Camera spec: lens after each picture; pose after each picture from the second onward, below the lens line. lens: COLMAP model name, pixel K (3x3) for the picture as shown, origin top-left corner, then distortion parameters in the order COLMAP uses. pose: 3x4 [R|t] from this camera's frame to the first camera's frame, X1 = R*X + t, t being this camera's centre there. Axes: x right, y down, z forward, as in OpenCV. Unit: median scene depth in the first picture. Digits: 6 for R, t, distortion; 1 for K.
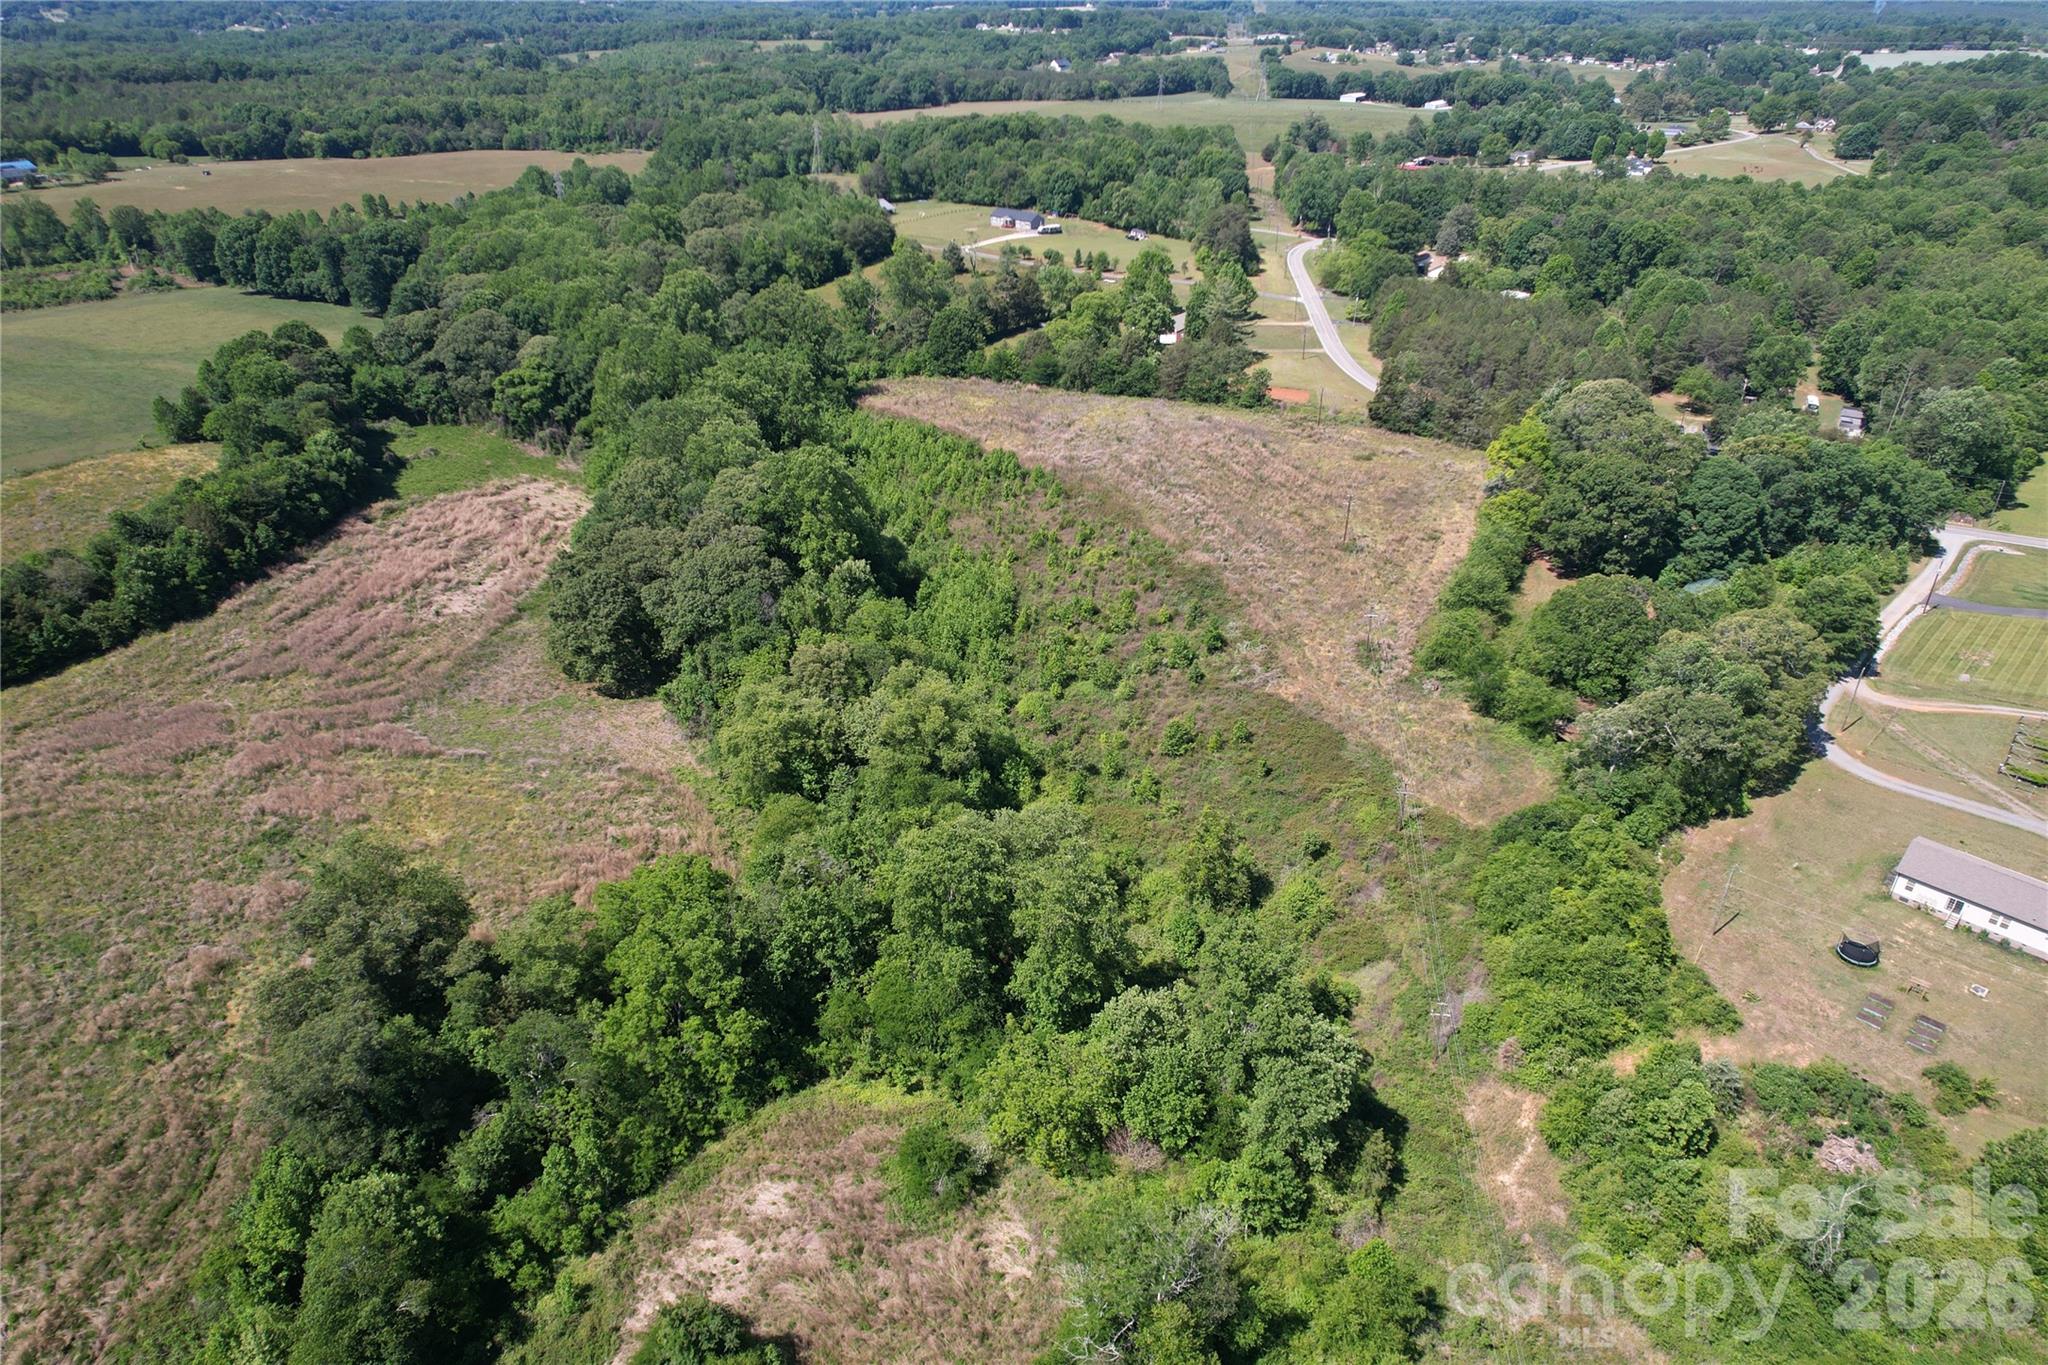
lens RADIAL K [[1310.9, 0, 1037.3], [0, 1310.9, 681.5], [0, 0, 1]] dist [-0.073961, 0.072100]
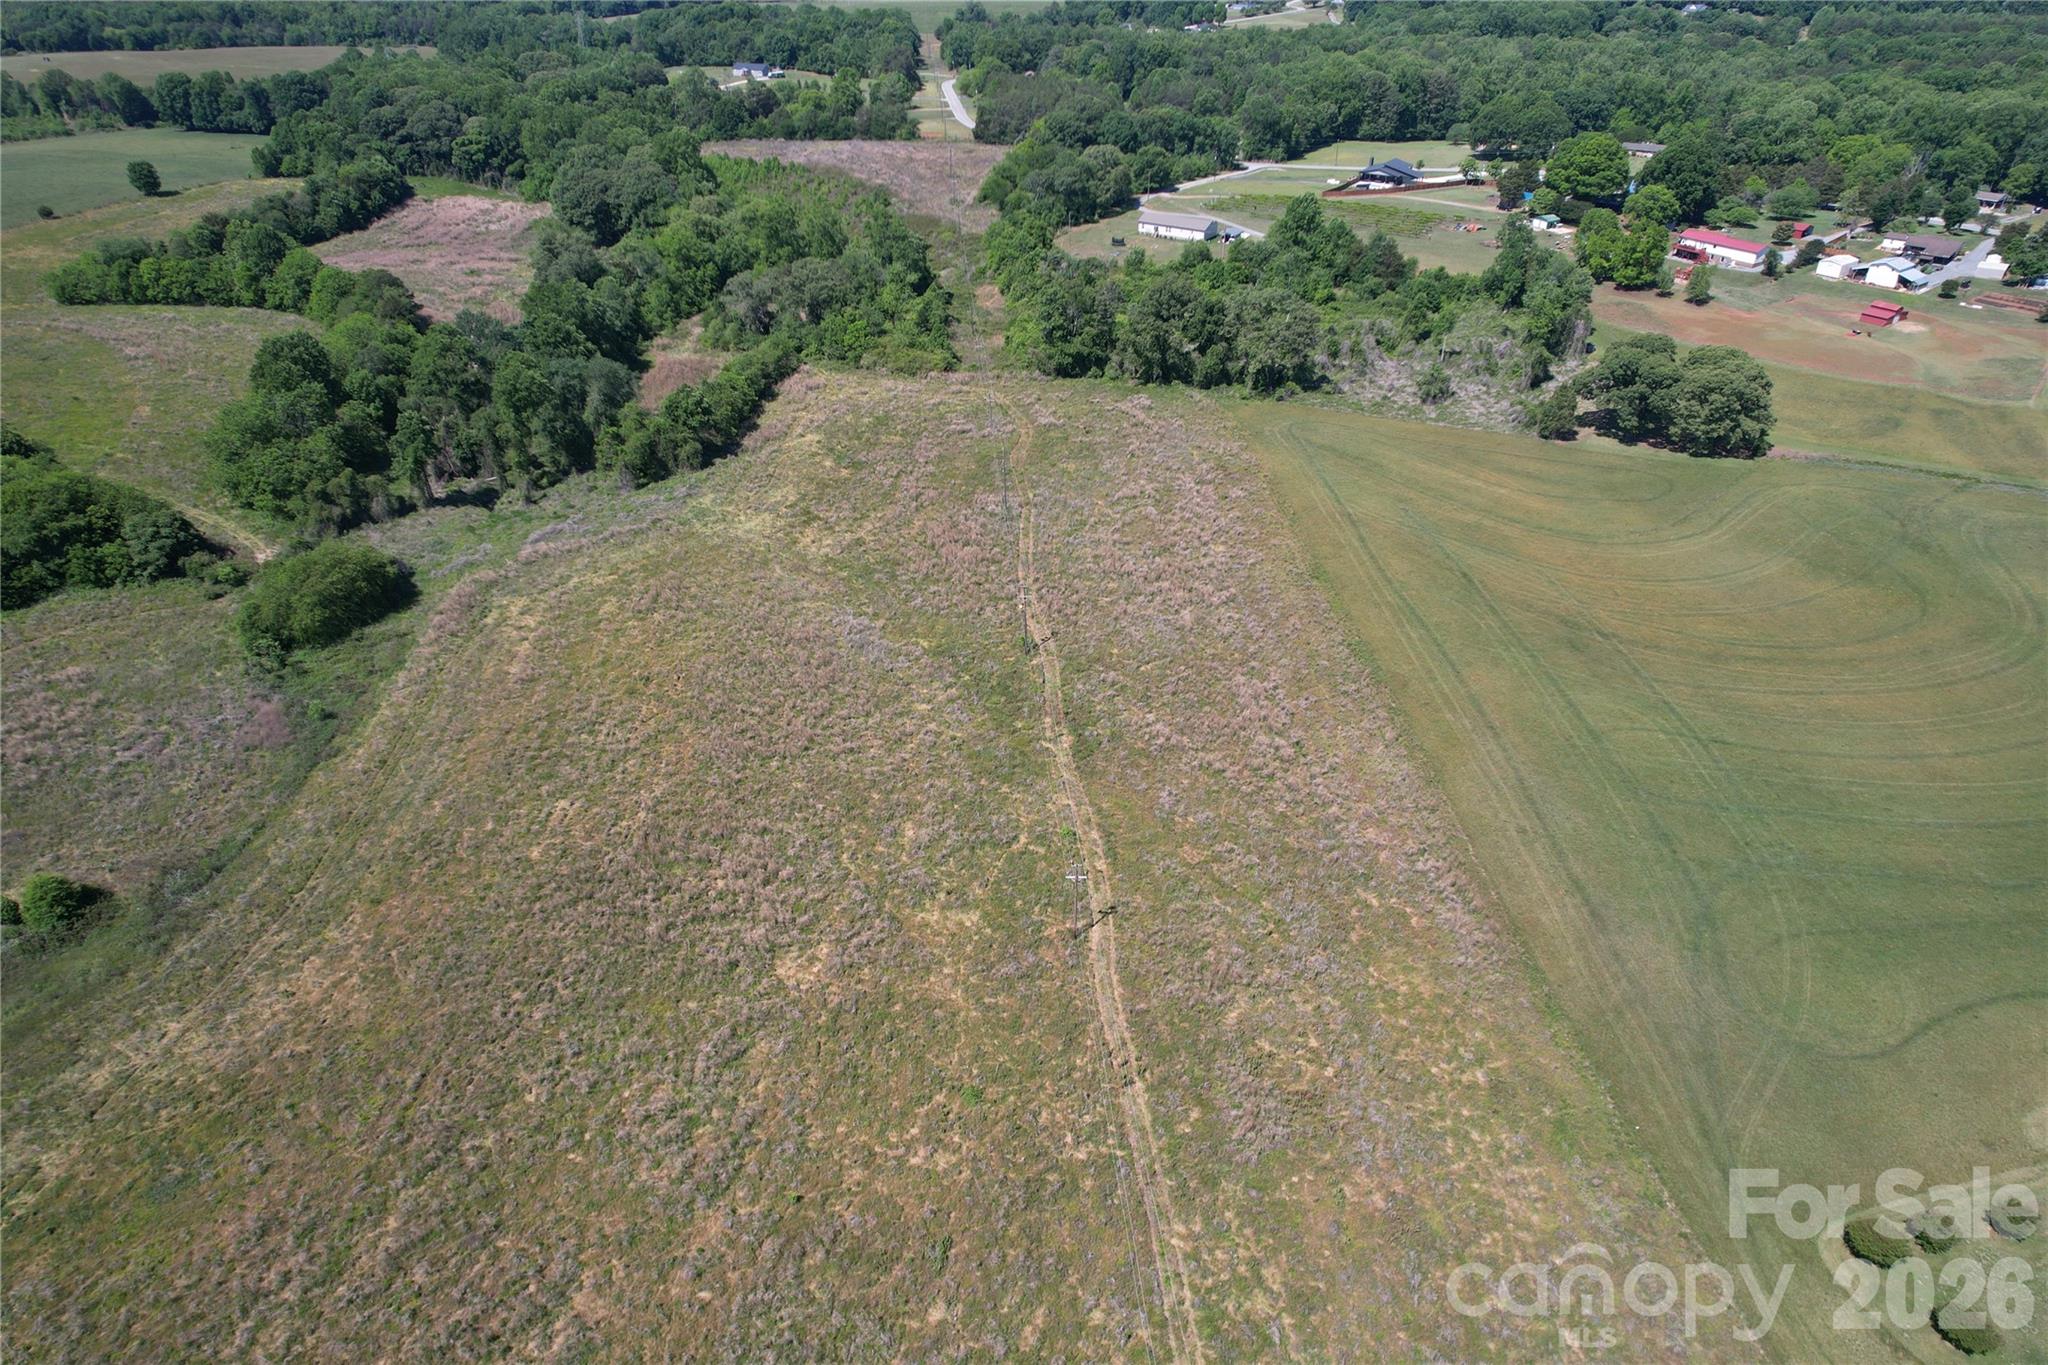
lens RADIAL K [[1310.9, 0, 1042.6], [0, 1310.9, 670.8], [0, 0, 1]] dist [-0.073961, 0.072100]
pose [[0.977587, -0.111075, 0.178845, -0.051169], [0.103369, 0.993289, 0.051873, 0.424514], [-0.183407, -0.032224, 0.982509, -0.764941]]
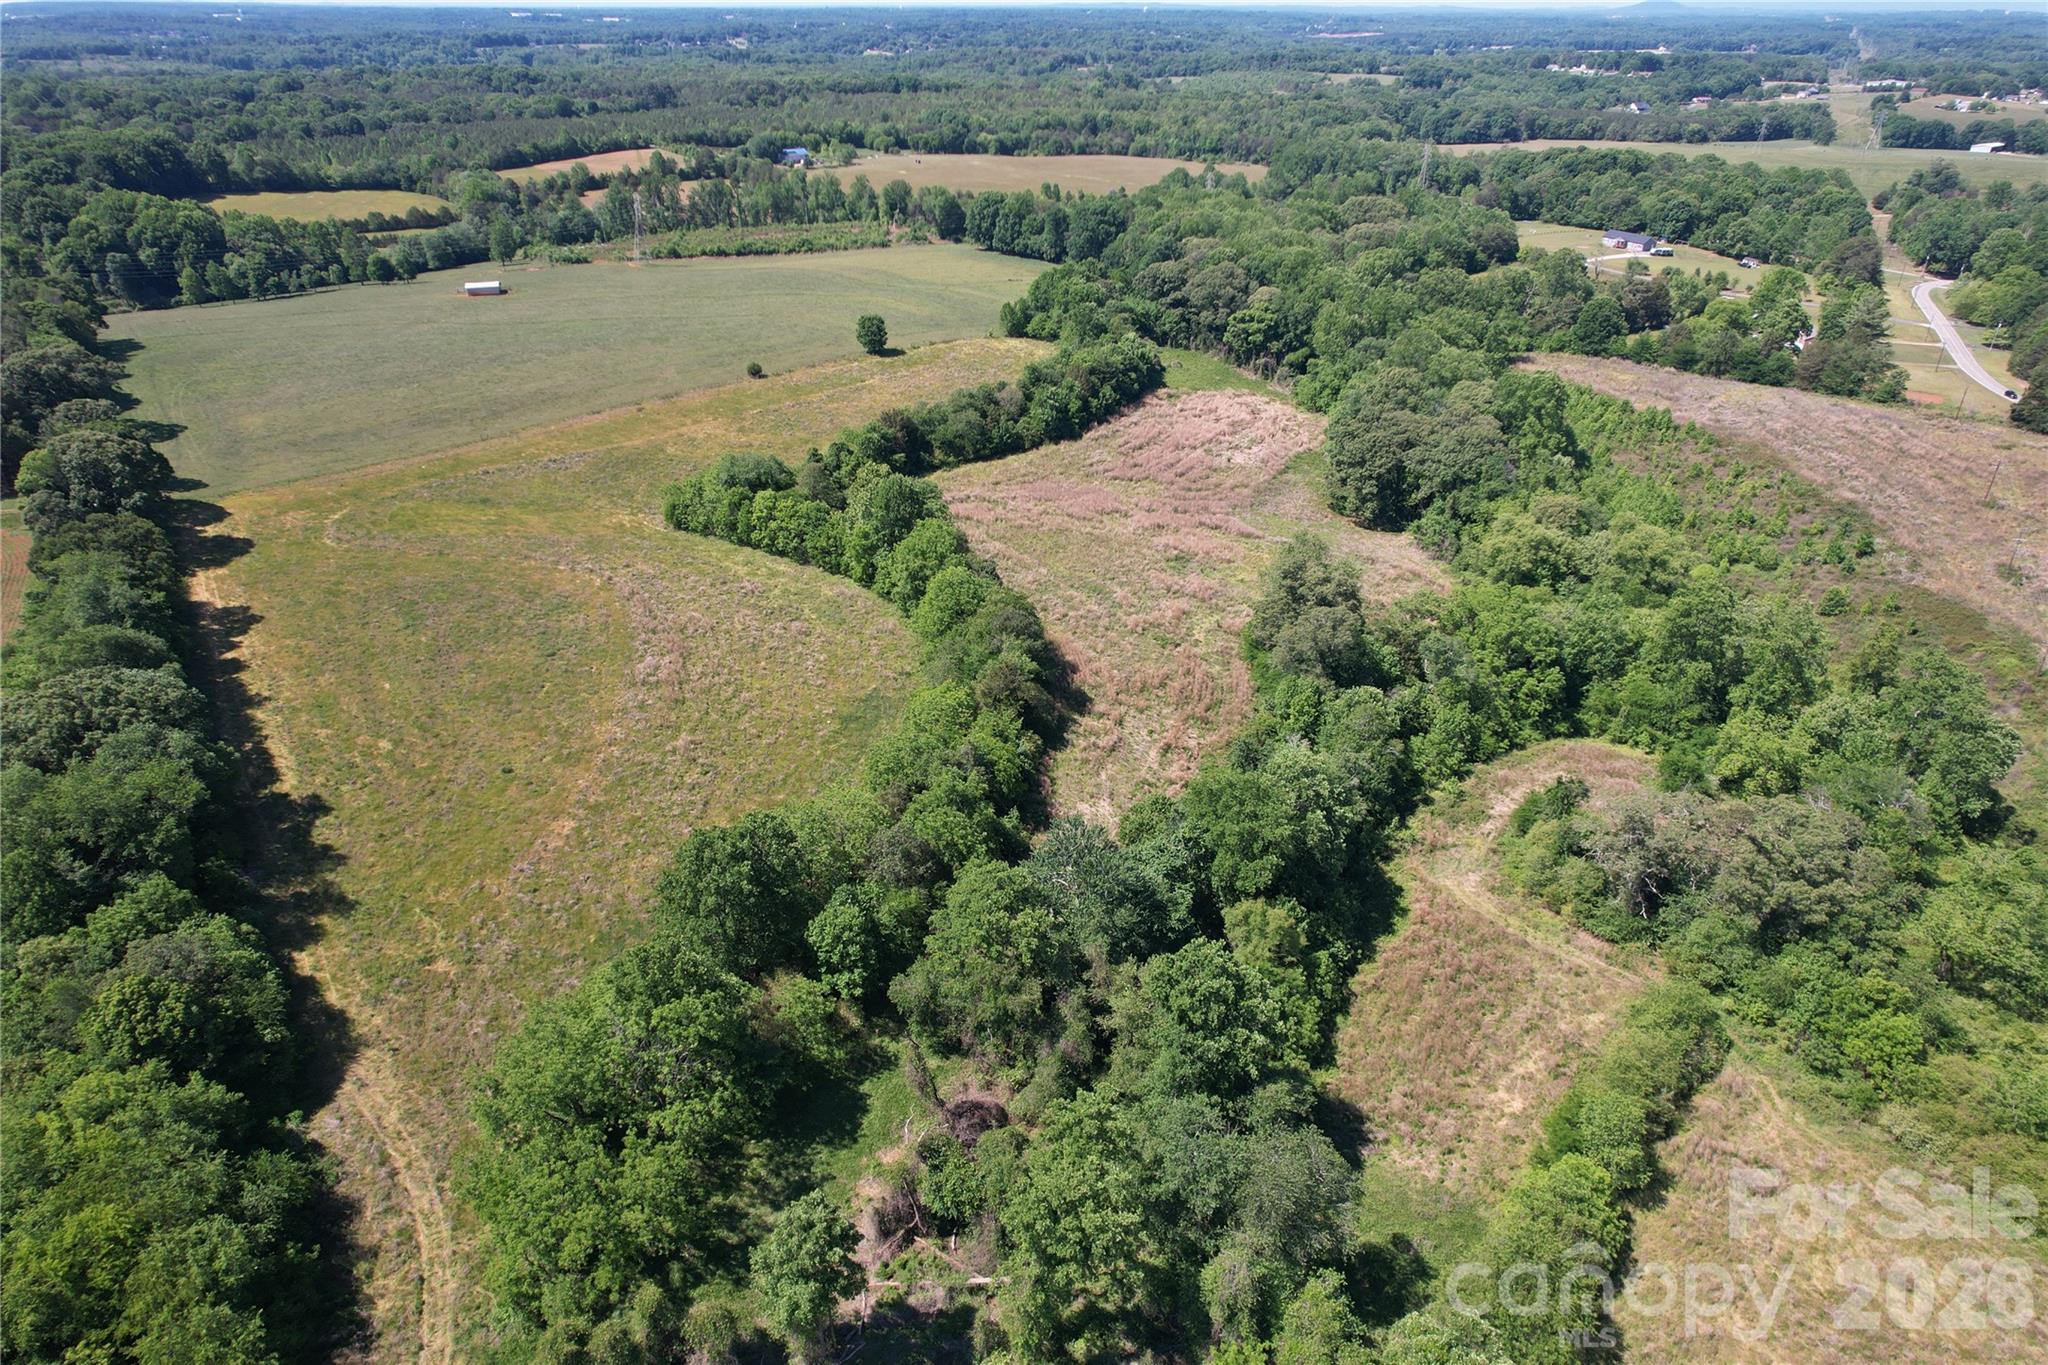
lens RADIAL K [[1310.9, 0, 1040.1], [0, 1310.9, 687.3], [0, 0, 1]] dist [-0.073961, 0.072100]
pose [[0.934176, 0.170616, -0.313378, -0.126269], [-0.176534, 0.984248, 0.009621, 0.149098], [0.310083, 0.046334, 0.949580, -0.267298]]
